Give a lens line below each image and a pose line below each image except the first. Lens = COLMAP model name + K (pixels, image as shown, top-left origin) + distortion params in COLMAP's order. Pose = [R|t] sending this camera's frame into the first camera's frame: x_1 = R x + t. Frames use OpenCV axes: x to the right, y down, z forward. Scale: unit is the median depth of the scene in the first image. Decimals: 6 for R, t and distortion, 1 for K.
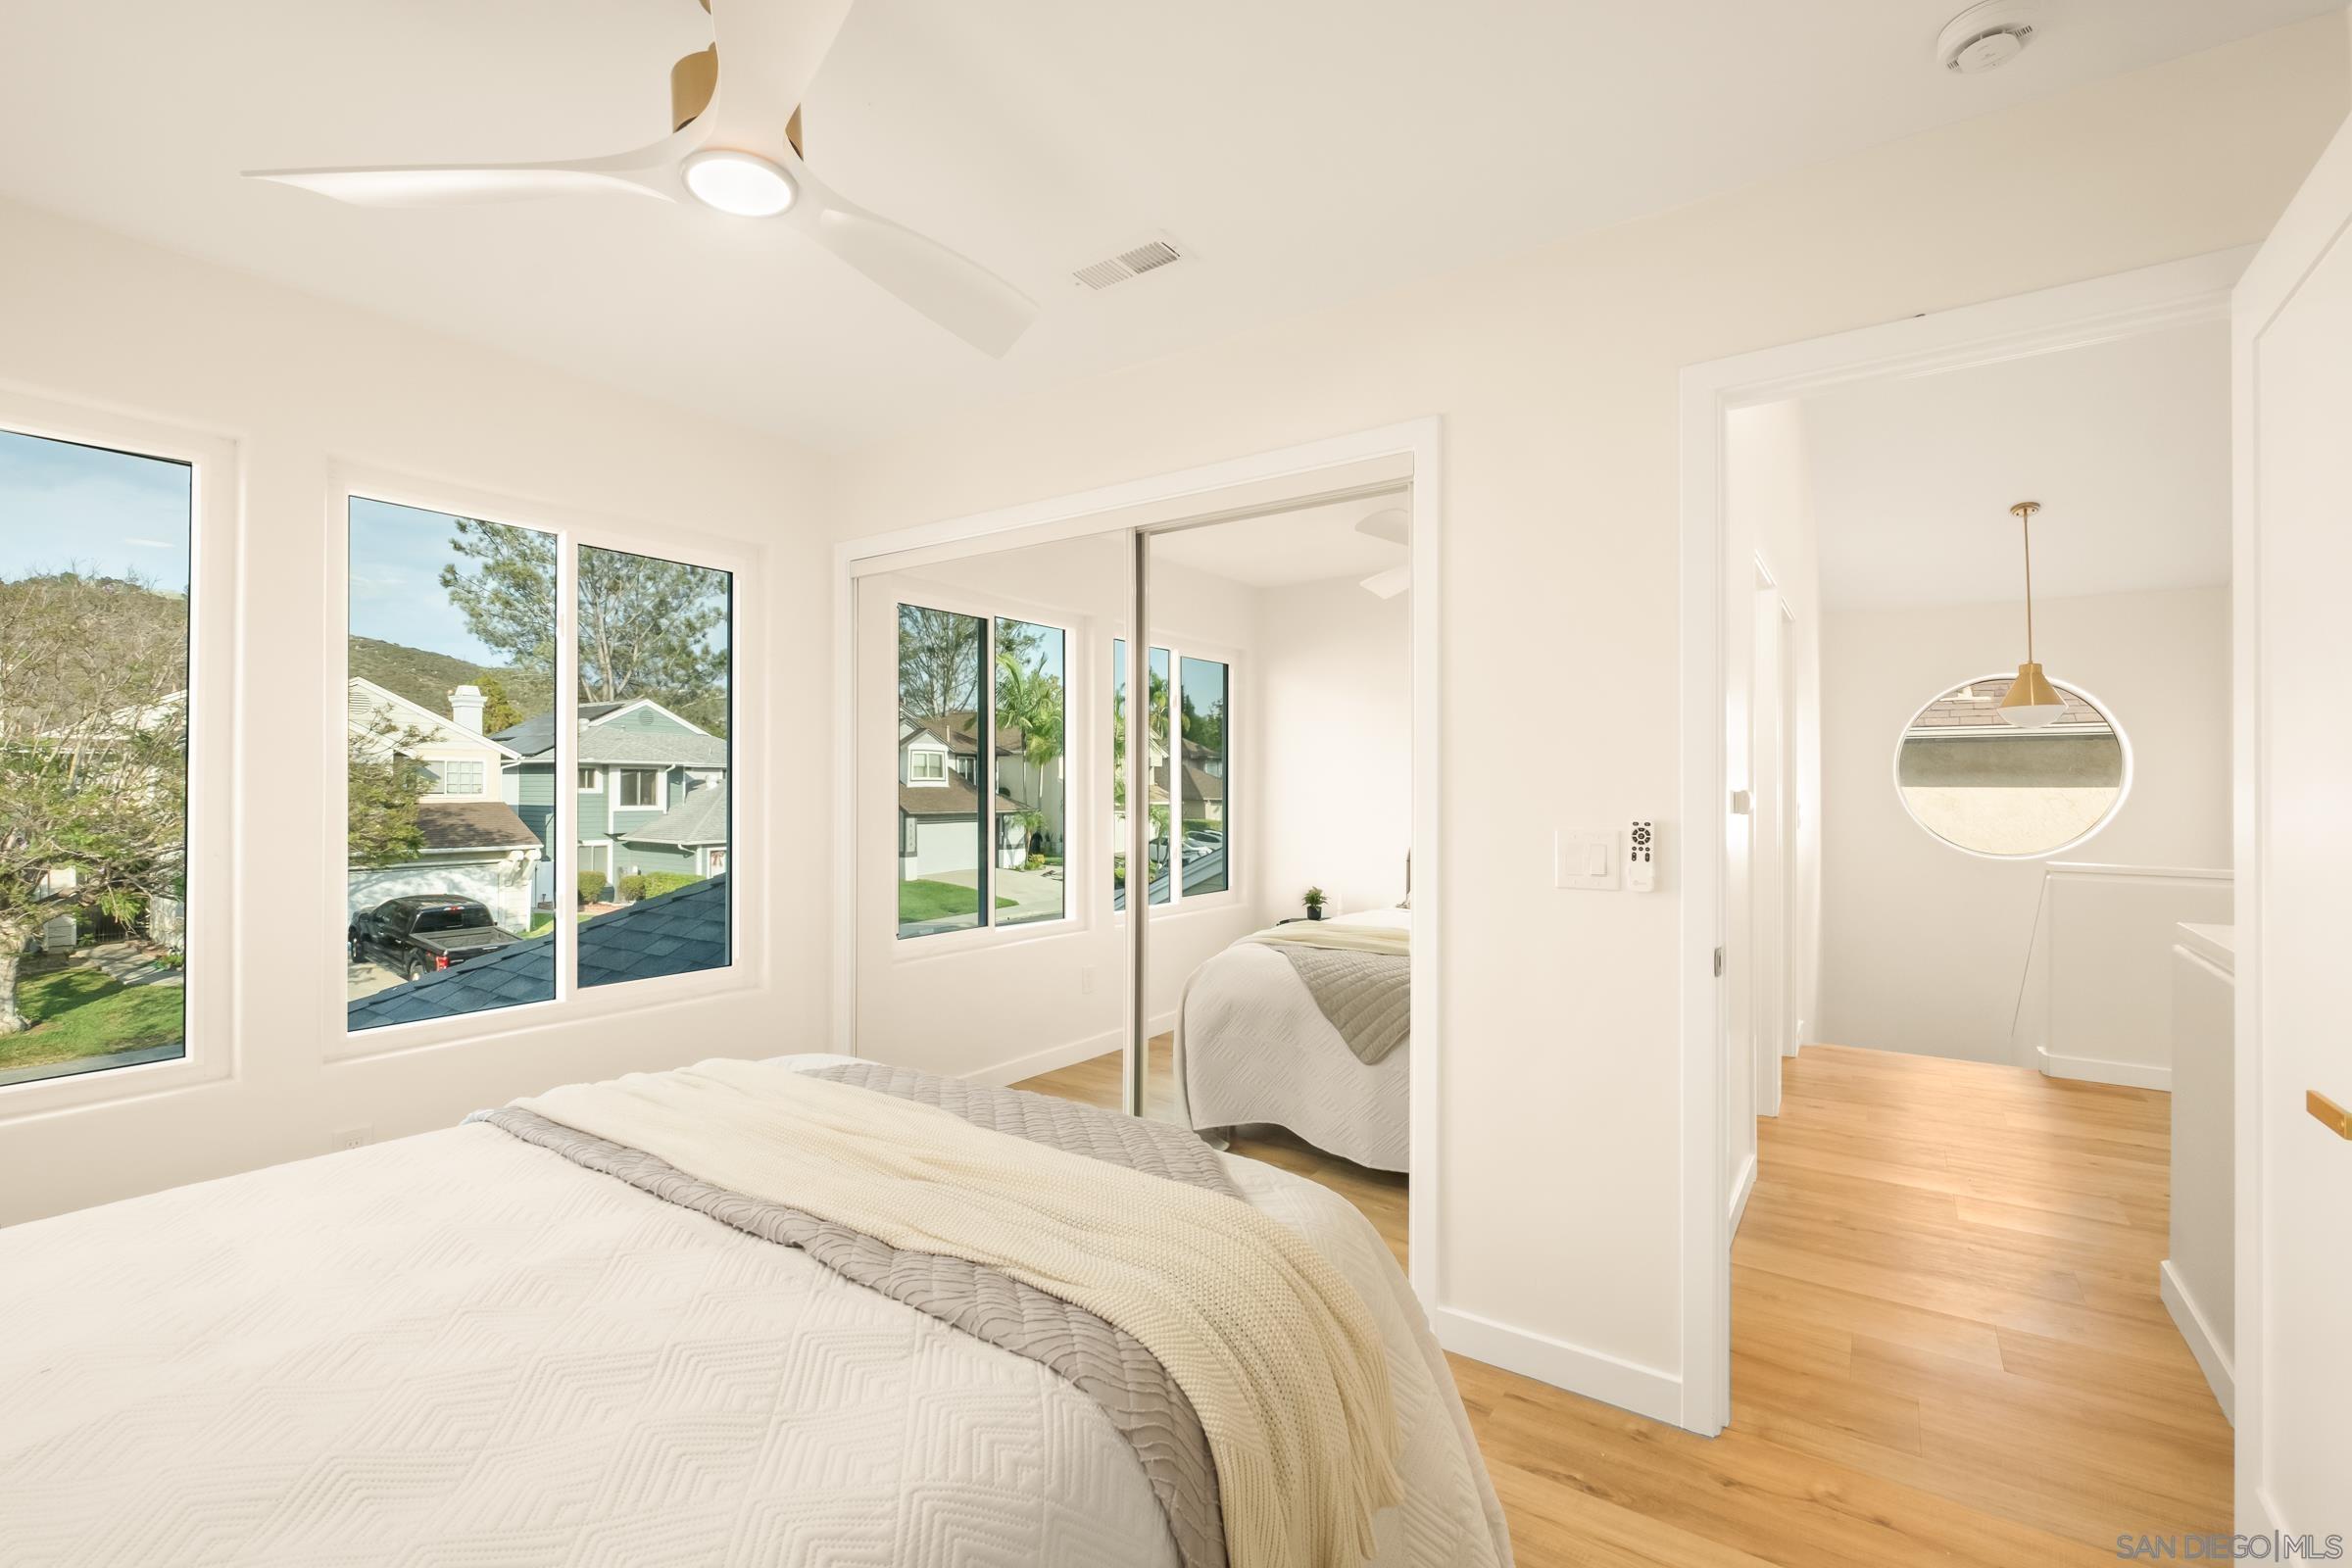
lens RADIAL K [[1020.8, 0, 1185.1], [0, 1020.8, 788.0], [0, 0, 1]] dist [-0.002332, -0.000033]
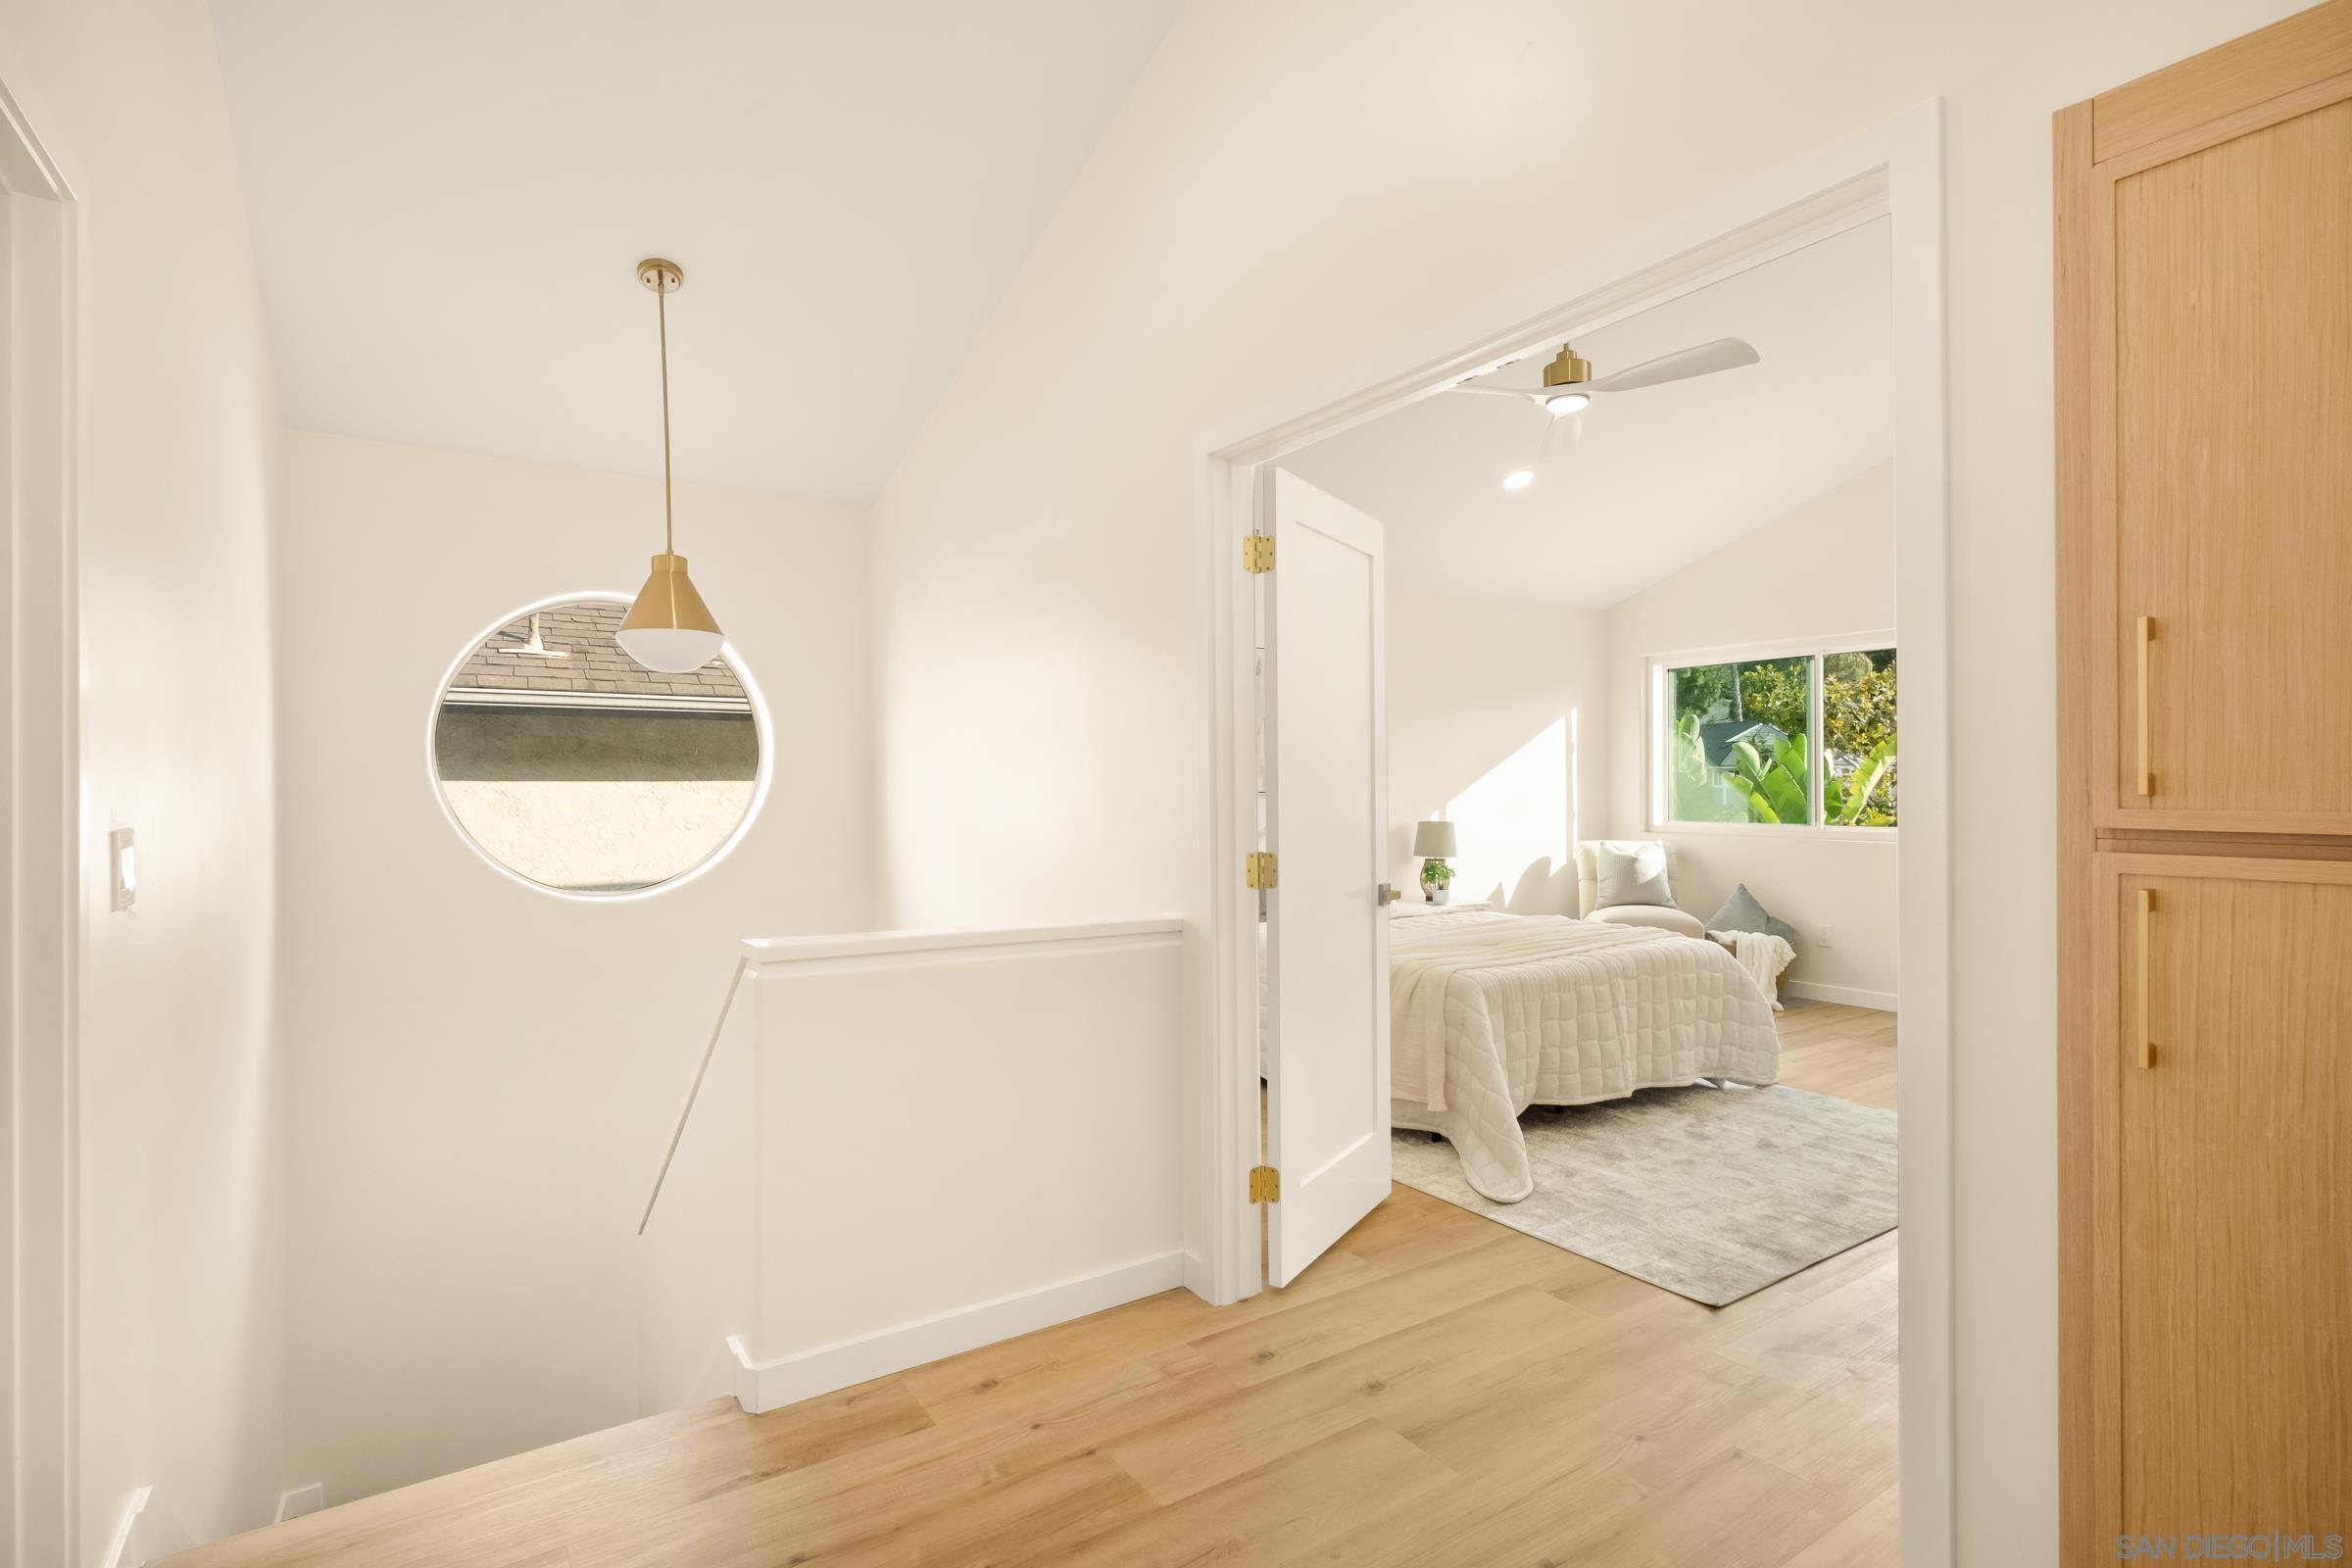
lens RADIAL K [[1126.7, 0, 1179.3], [0, 1126.7, 786.4], [0, 0, 1]] dist [-0.001699, 0.000456]
pose [[0.365162, -0.002112, 0.930941, 0.322626], [-0.001326, 0.999995, 0.002789, 0.000131], [-0.930943, -0.002252, 0.365158, 0.461589]]
